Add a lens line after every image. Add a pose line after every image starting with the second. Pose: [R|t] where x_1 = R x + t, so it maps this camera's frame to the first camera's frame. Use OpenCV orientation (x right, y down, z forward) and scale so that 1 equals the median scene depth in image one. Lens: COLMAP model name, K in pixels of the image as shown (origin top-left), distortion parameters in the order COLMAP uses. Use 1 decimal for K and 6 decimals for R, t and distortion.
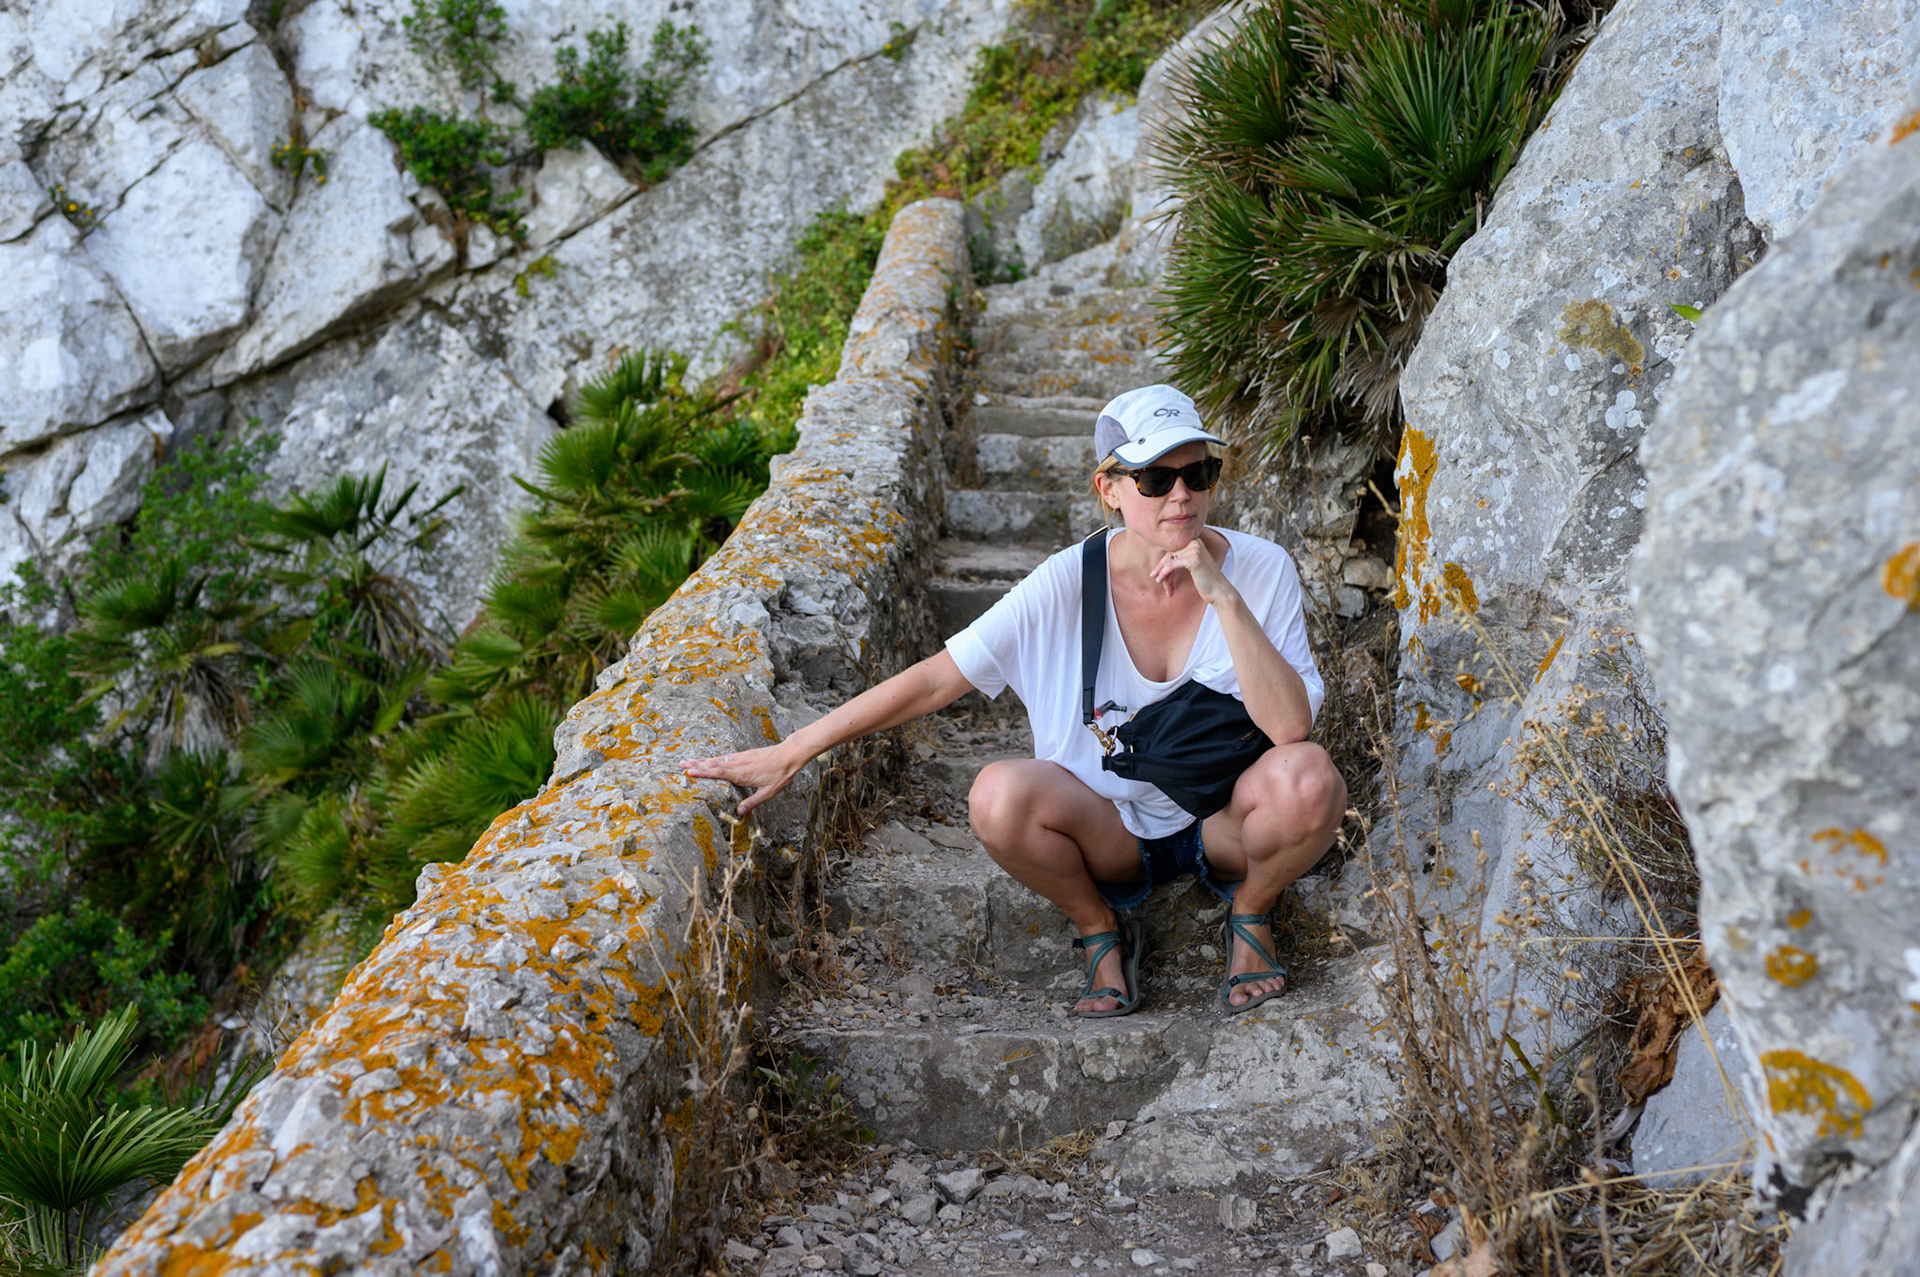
lens RADIAL K [[1834.8, 0, 958.3], [0, 1834.8, 635.7], [0, 0, 1]] dist [0.000726, 0.000000]
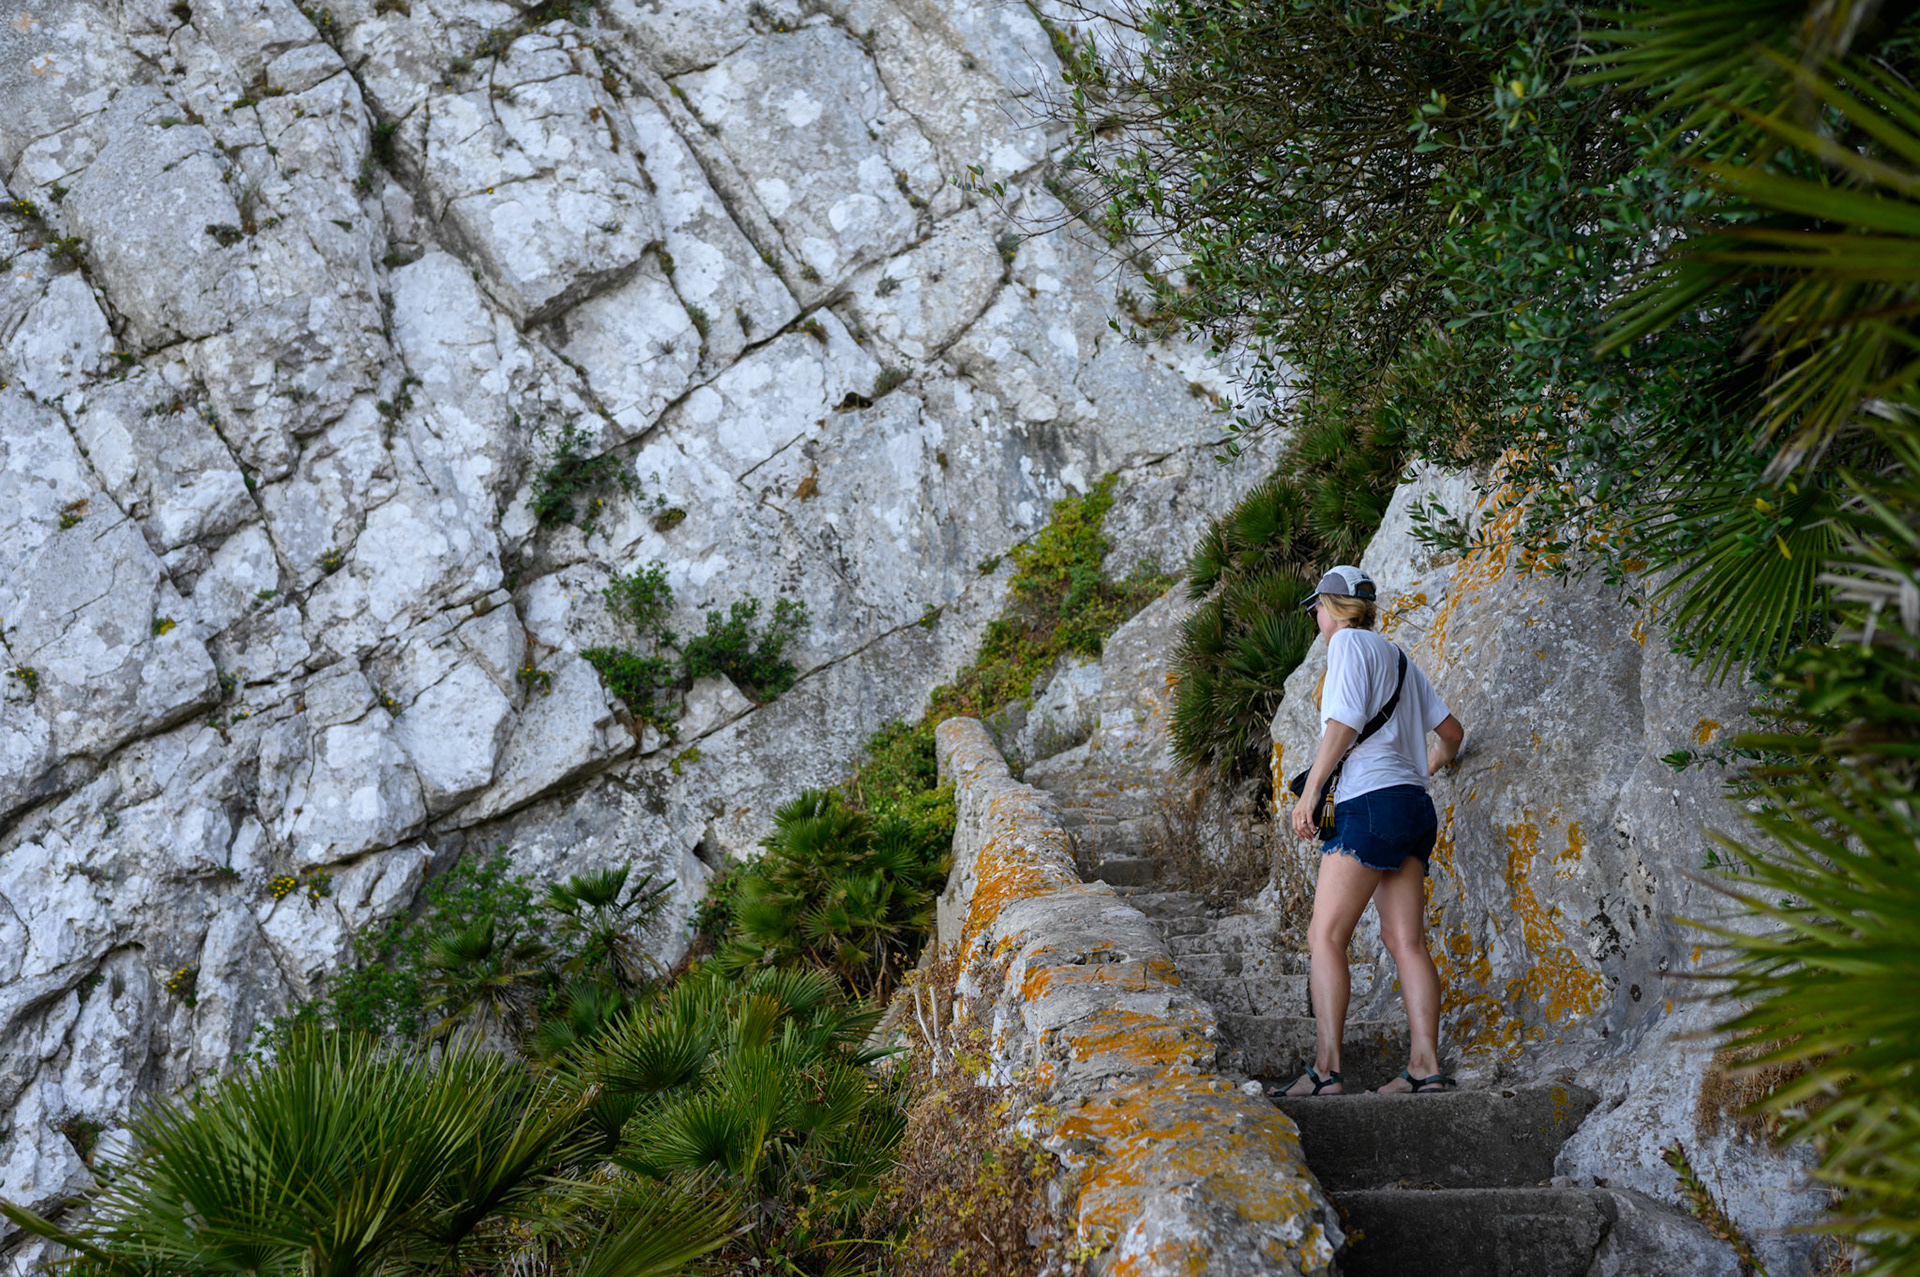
lens RADIAL K [[1834.8, 0, 961.4], [0, 1834.8, 637.5], [0, 0, 1]] dist [0.000726, 0.000000]
pose [[0.997609, 0.033380, 0.060521, -0.105492], [-0.013496, 0.952869, -0.303081, 0.152012], [-0.067785, 0.301539, 0.951041, -0.436603]]
